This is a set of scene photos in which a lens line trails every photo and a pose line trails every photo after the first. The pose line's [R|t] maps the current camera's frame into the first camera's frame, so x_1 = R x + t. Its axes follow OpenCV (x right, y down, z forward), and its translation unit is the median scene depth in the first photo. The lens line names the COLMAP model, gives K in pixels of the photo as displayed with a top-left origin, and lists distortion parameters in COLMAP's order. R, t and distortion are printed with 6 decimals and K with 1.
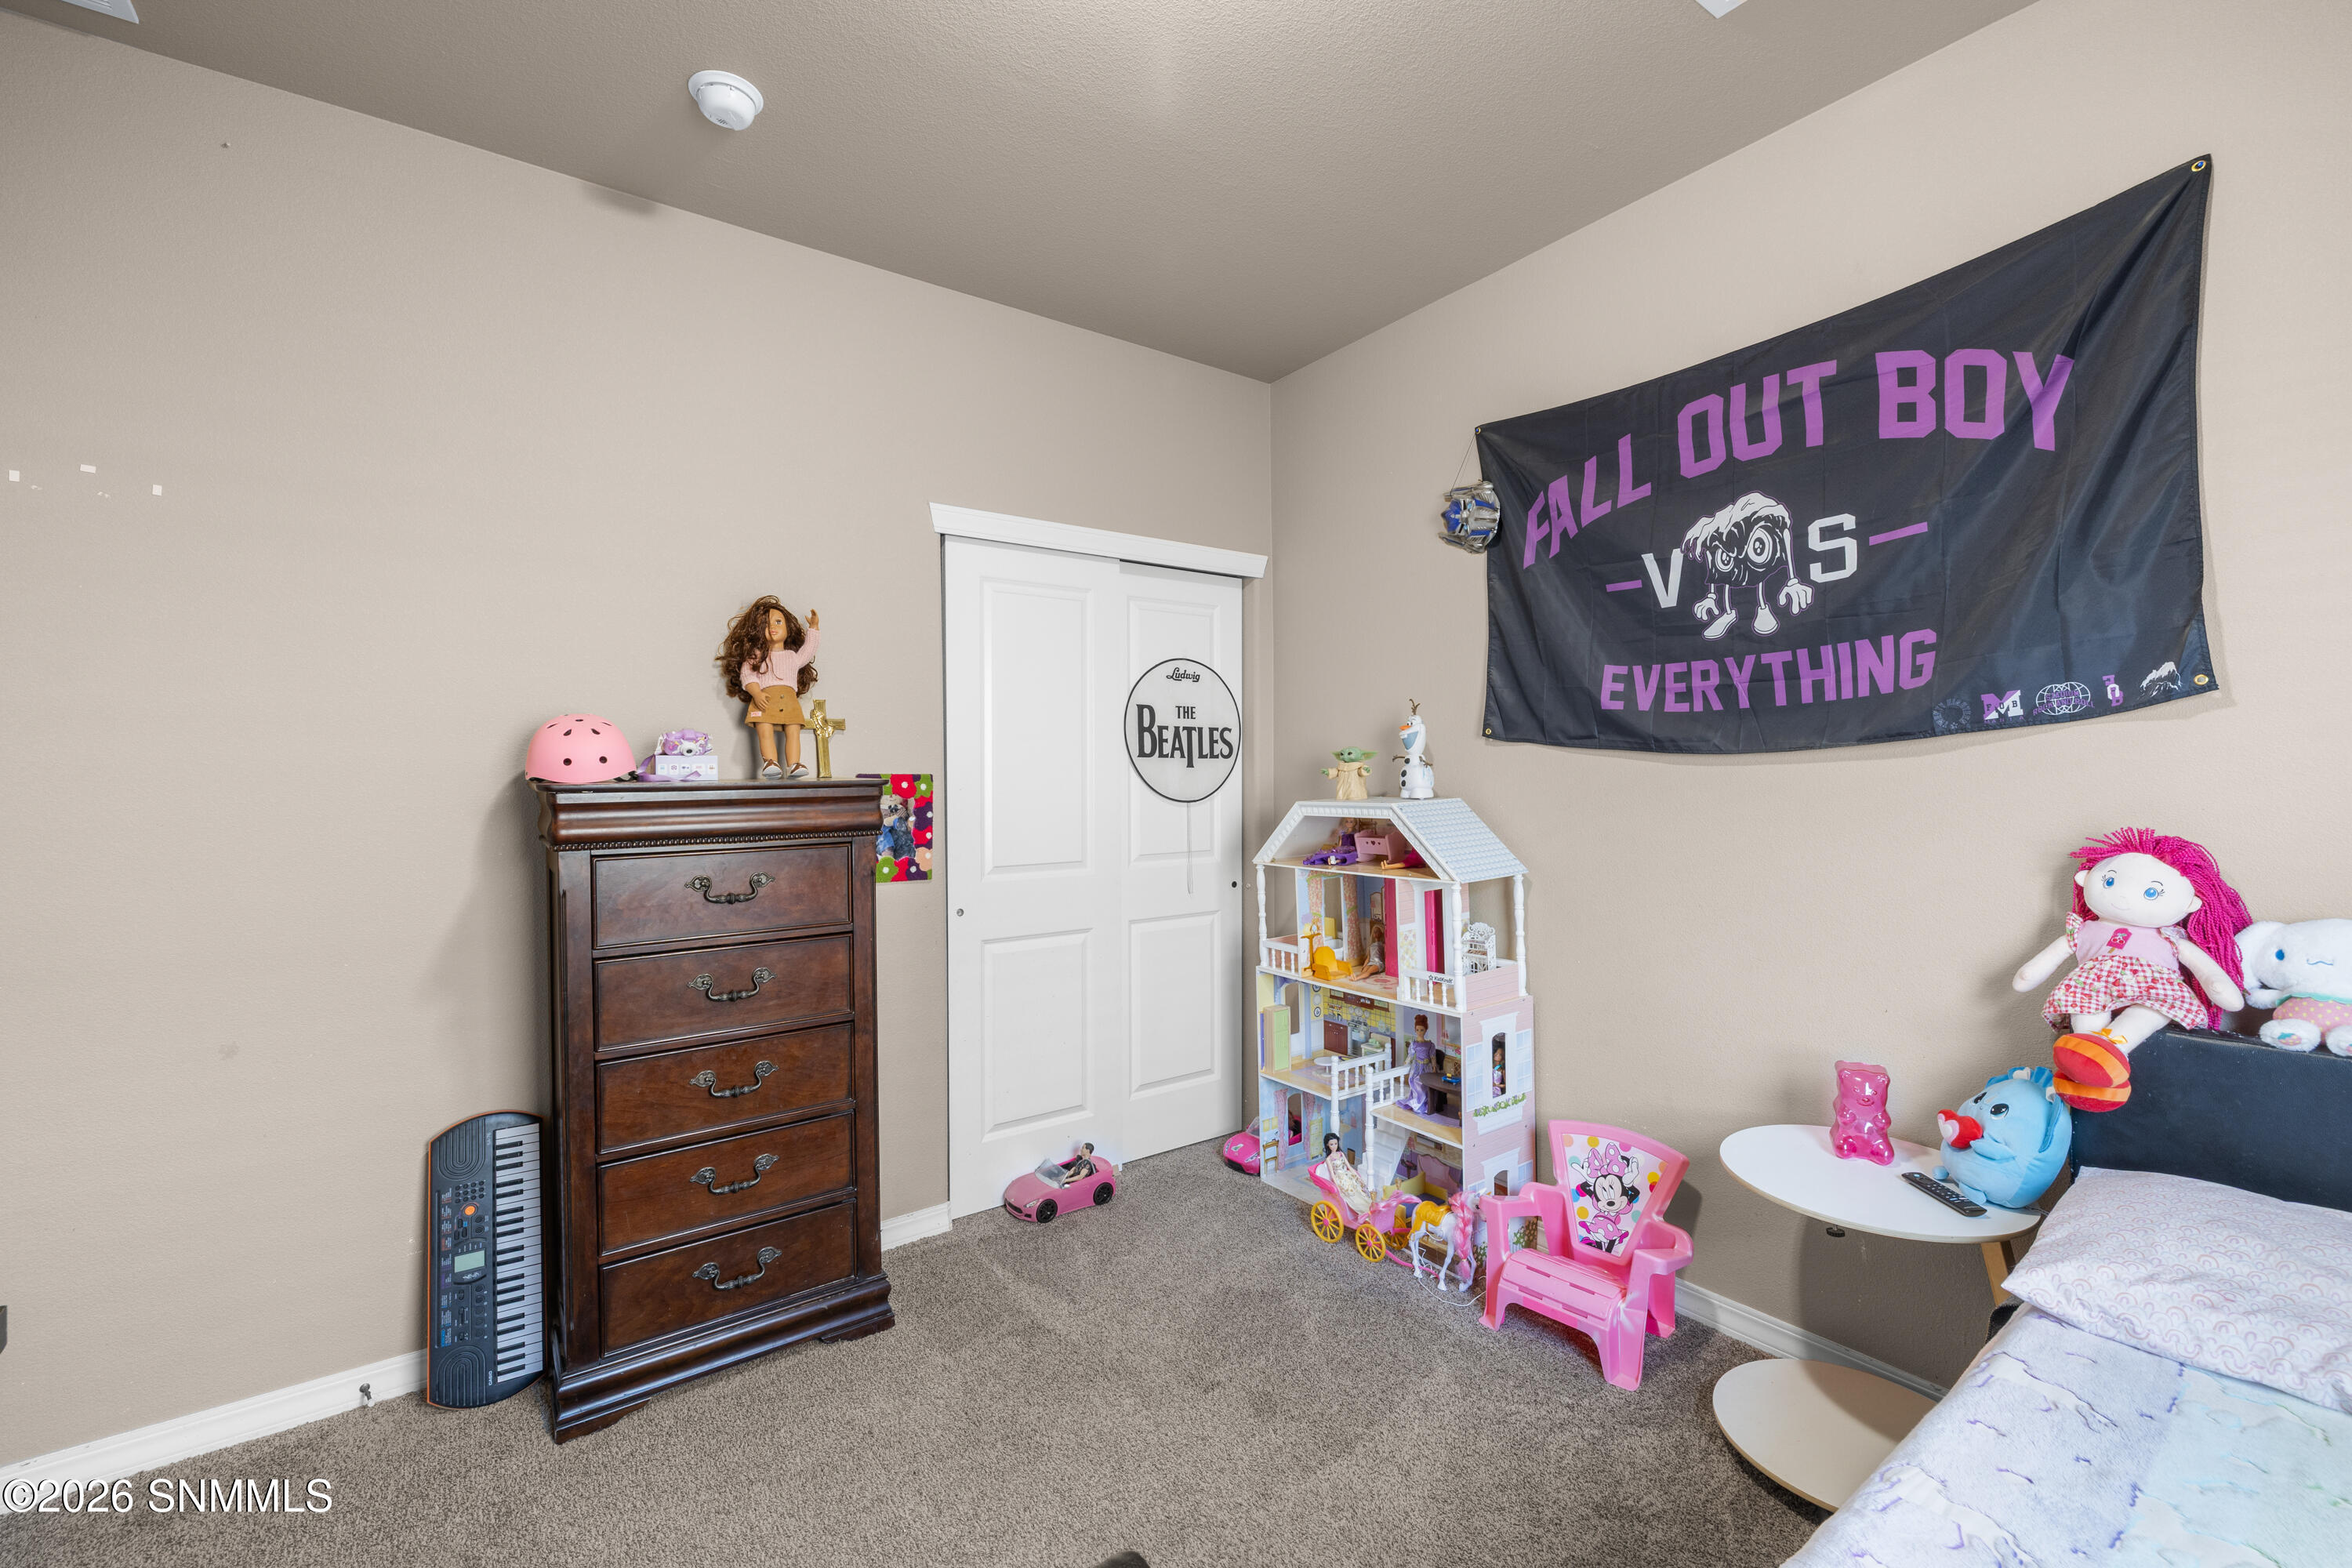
lens RADIAL K [[986.3, 0, 1172.2], [0, 986.3, 774.0], [0, 0, 1]] dist [-0.005359, -0.000009]
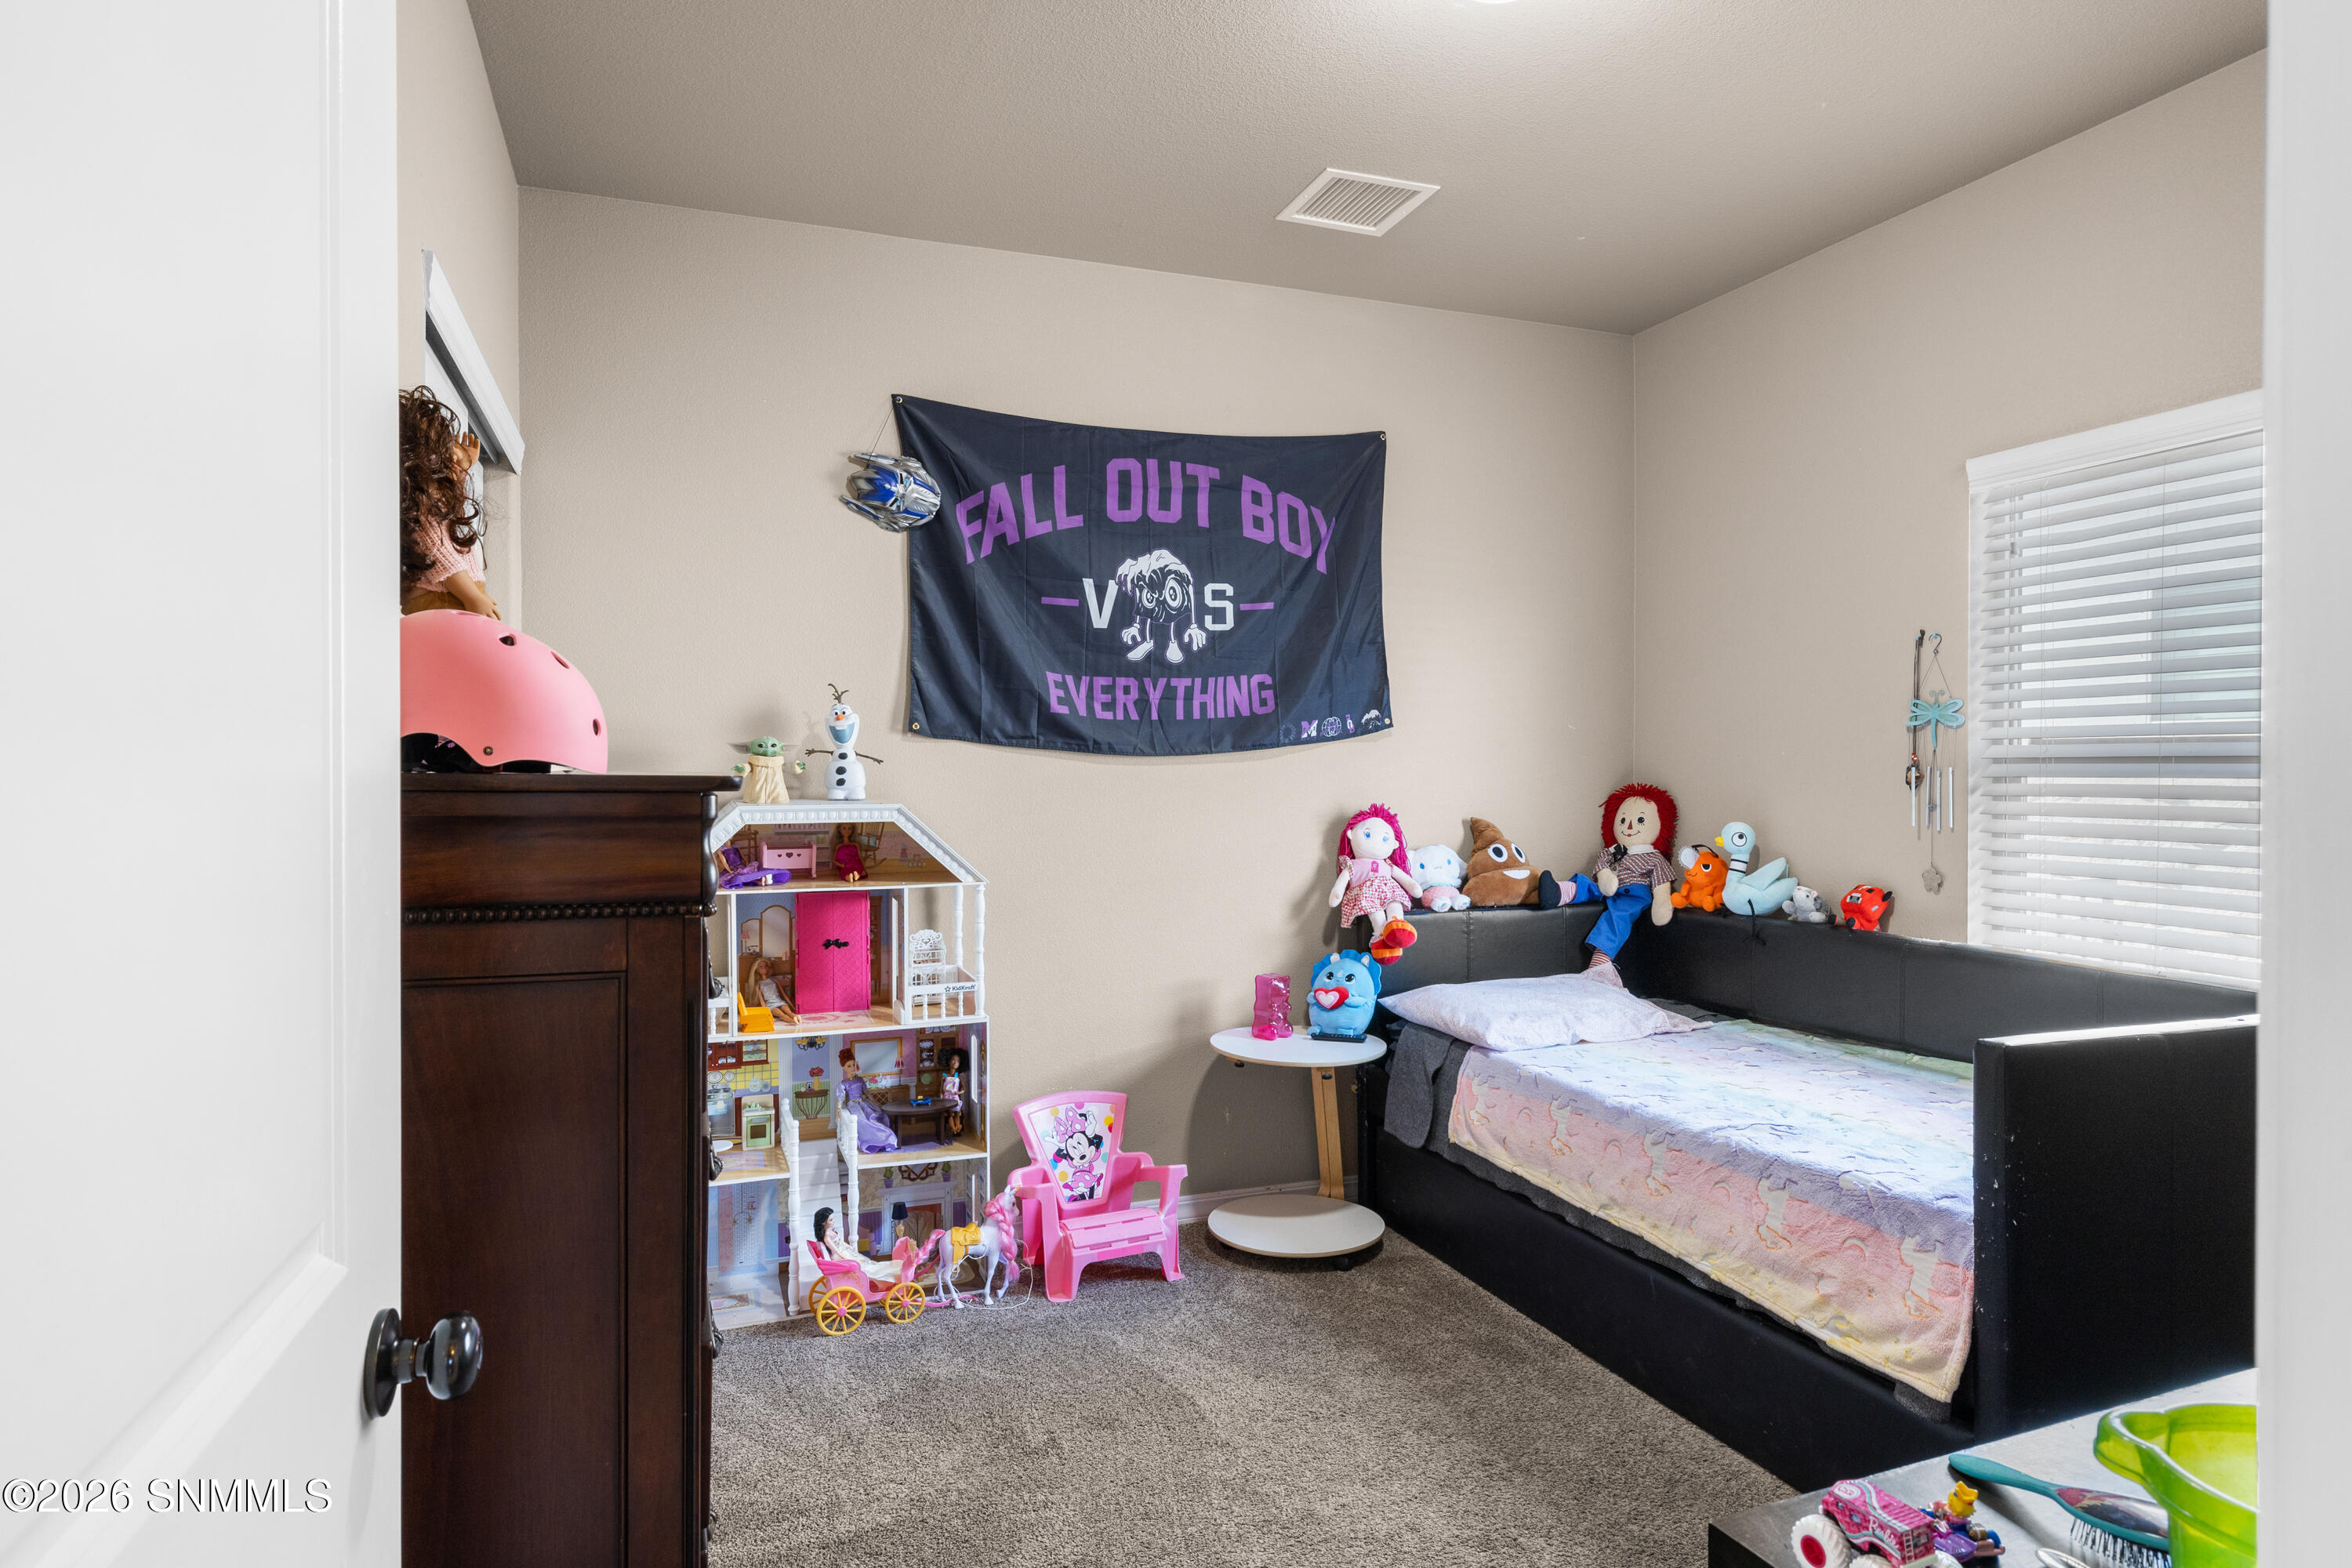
lens RADIAL K [[1348.1, 0, 1180.4], [0, 1348.1, 776.2], [0, 0, 1]] dist [-0.003028, -0.000849]
pose [[0.250353, 0.000277, 0.968154, -1.051624], [-0.000973, 1.000000, -0.000035, 0.004781], [-0.968154, -0.000933, 0.250354, 0.534191]]
